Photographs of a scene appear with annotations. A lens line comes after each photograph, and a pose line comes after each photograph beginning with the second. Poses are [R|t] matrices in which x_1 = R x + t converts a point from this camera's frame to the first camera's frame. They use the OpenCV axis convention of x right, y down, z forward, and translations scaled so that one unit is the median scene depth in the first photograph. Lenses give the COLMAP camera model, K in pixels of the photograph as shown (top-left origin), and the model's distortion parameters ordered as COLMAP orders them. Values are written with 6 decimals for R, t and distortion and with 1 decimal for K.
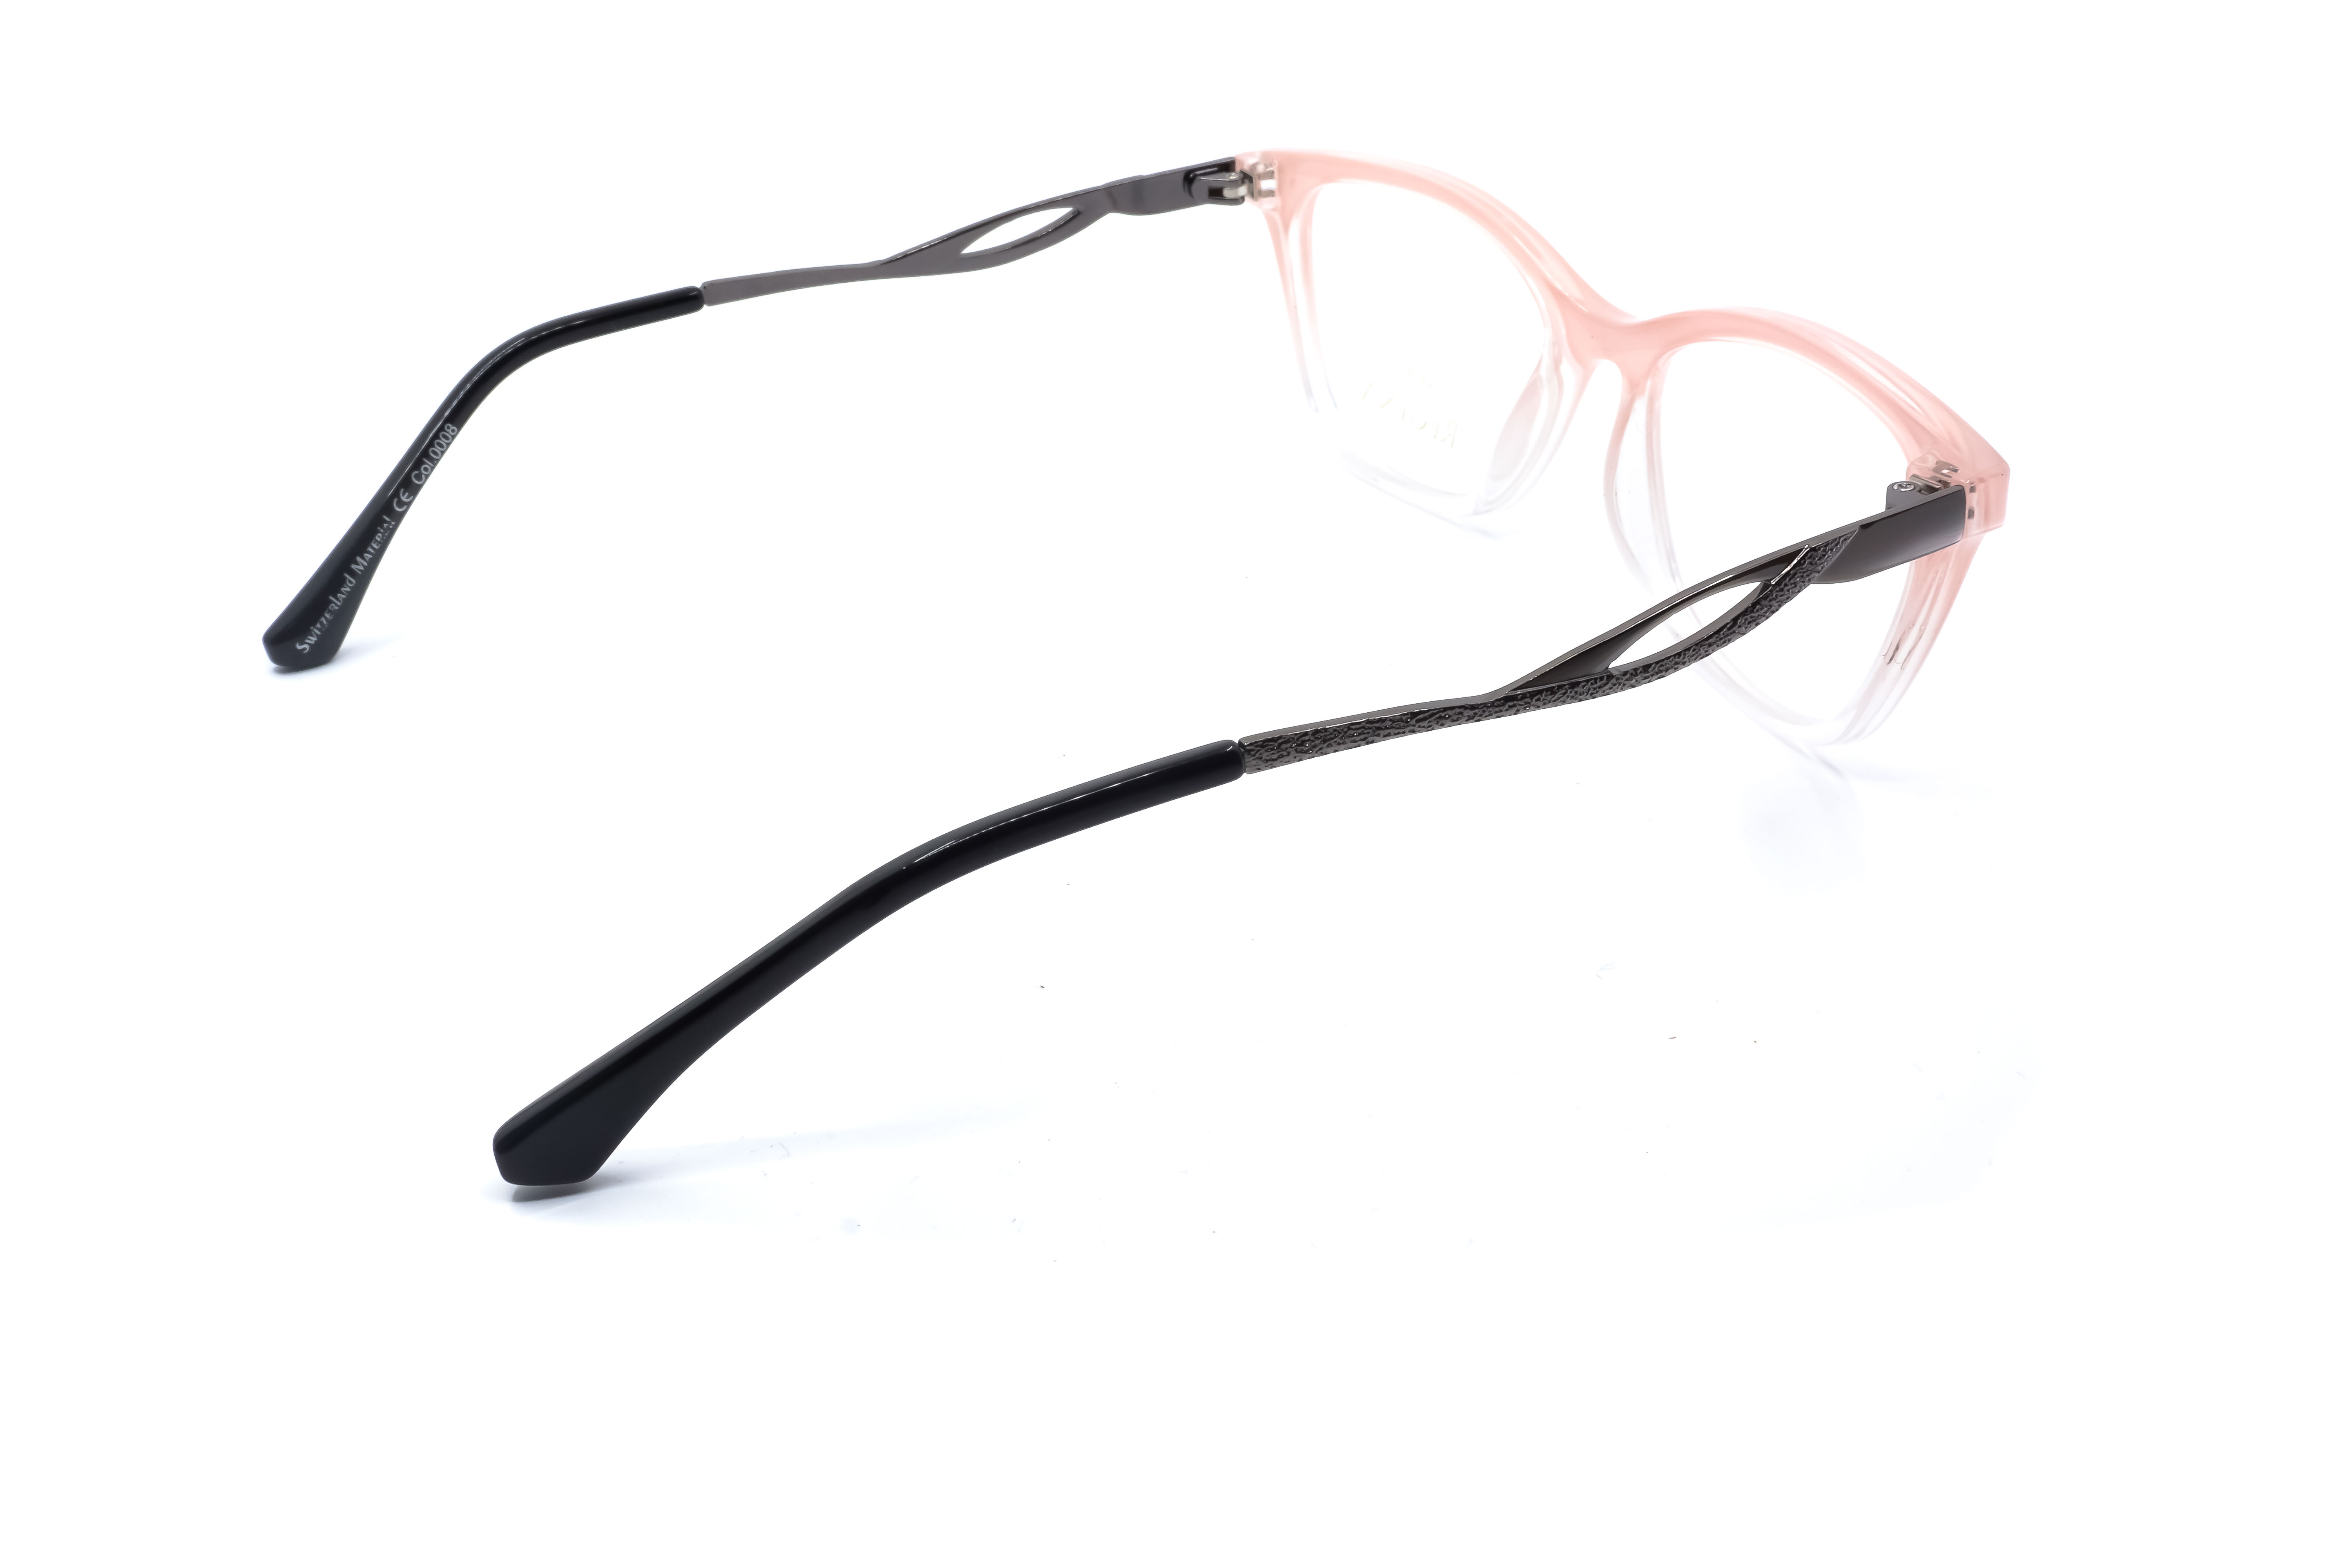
lens RADIAL K [[2377.5, 0, 1193.0], [0, 2377.5, 787.5], [0, 0, 1]] dist [0.021838, 0.000000]
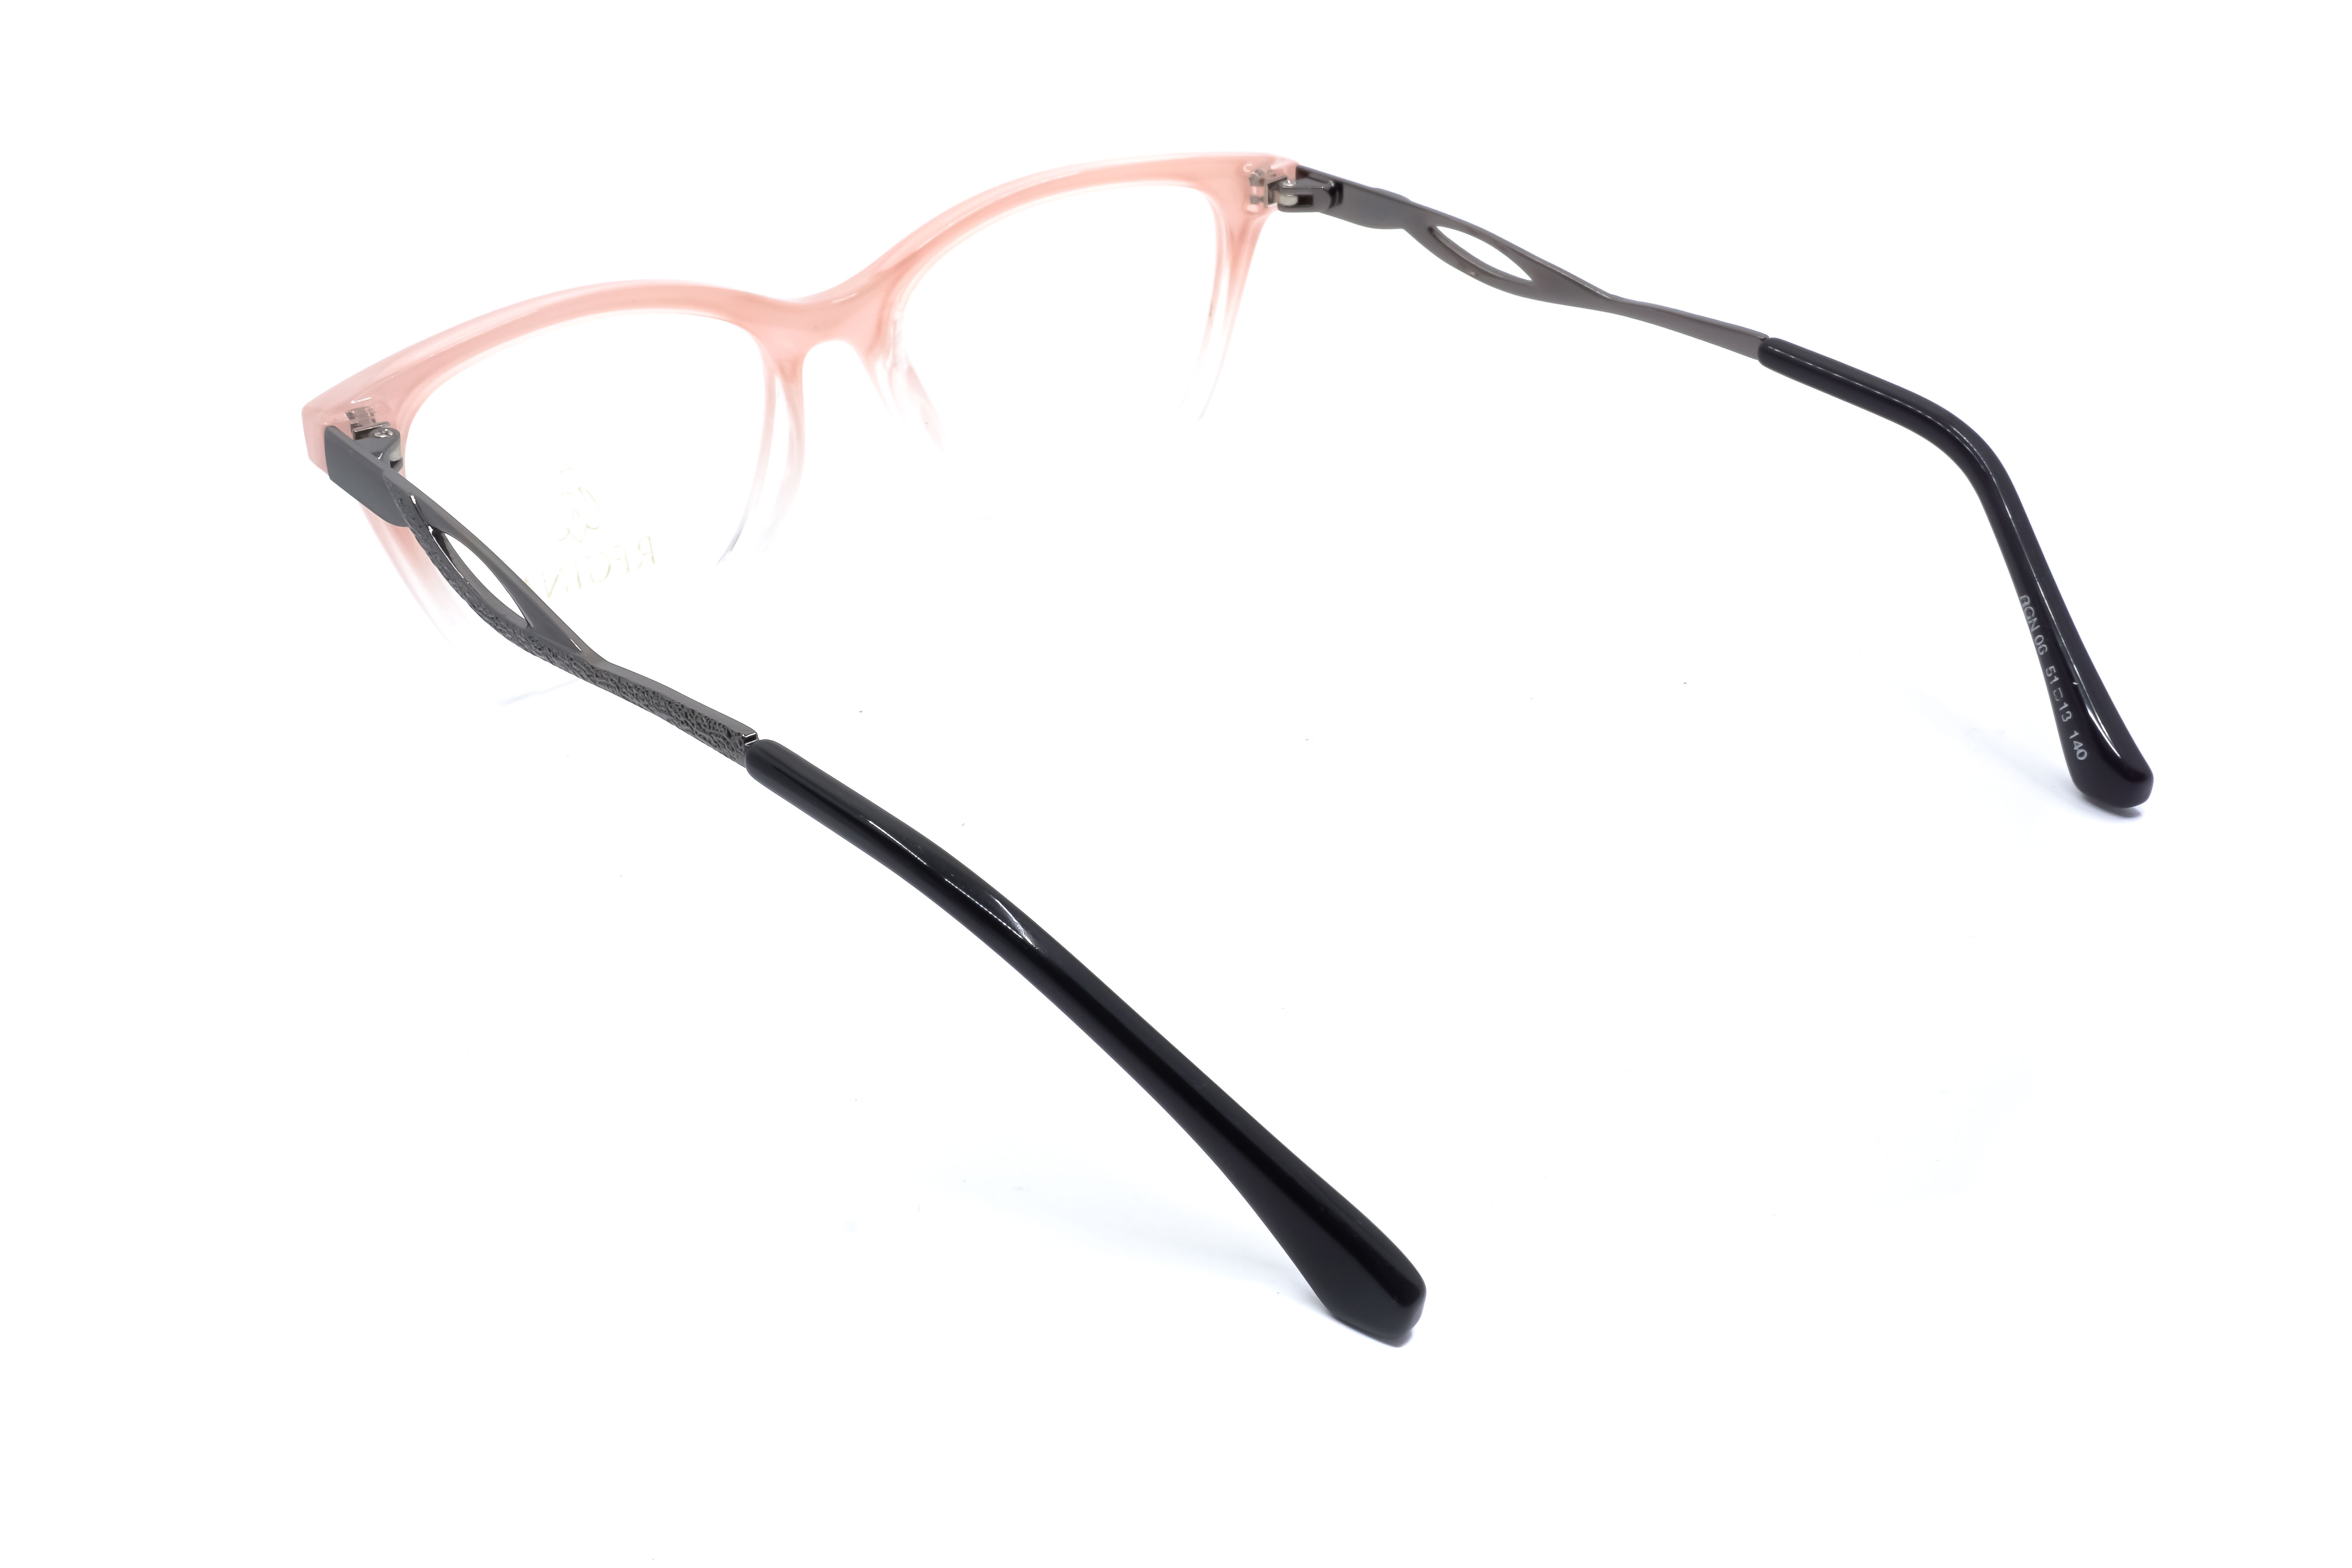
lens RADIAL K [[2377.5, 0, 1167.7], [0, 2377.5, 779.4], [0, 0, 1]] dist [0.021838, 0.000000]
pose [[-0.250387, -0.457799, 0.853069, -0.831822], [0.489957, 0.700051, 0.519491, -0.509166], [-0.835014, 0.548040, 0.049018, 0.924419]]
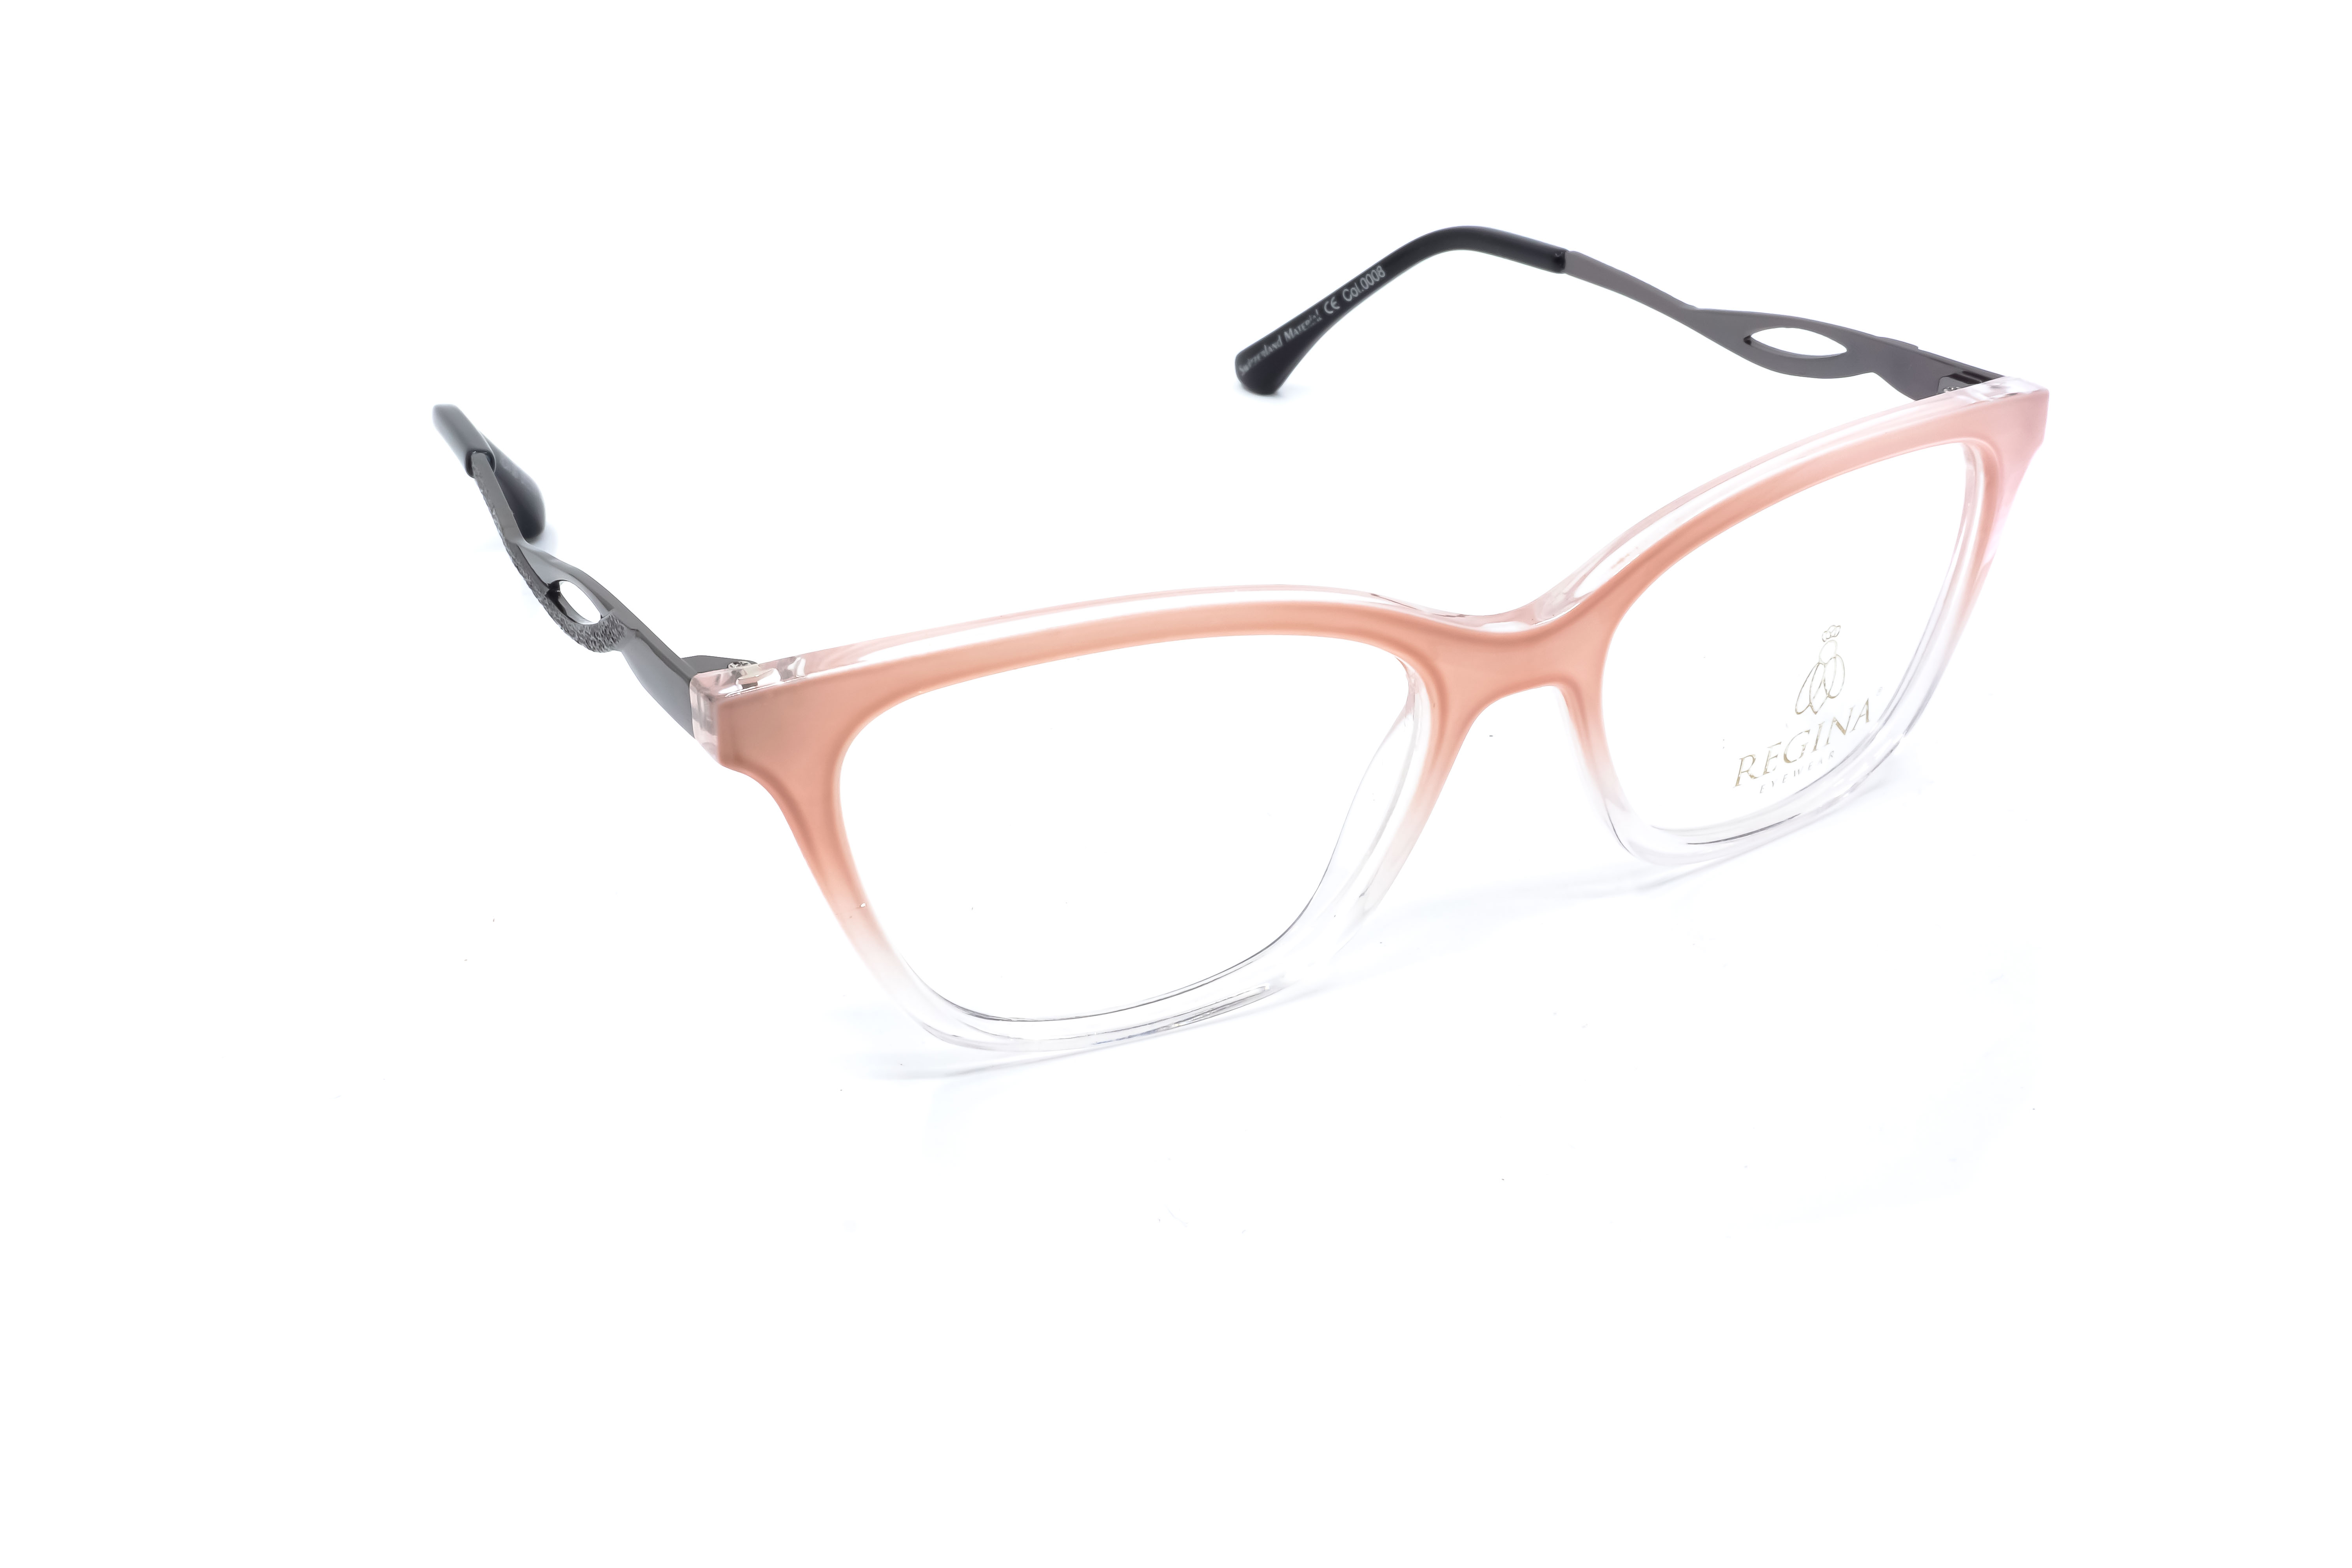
lens RADIAL K [[2377.5, 0, 1159.6], [0, 2377.5, 760.2], [0, 0, 1]] dist [0.021838, 0.000000]
pose [[-0.011150, 0.490104, -0.871593, 0.836590], [-0.467056, 0.768168, 0.437922, -0.431030], [0.884157, 0.411966, 0.220340, 0.745226]]
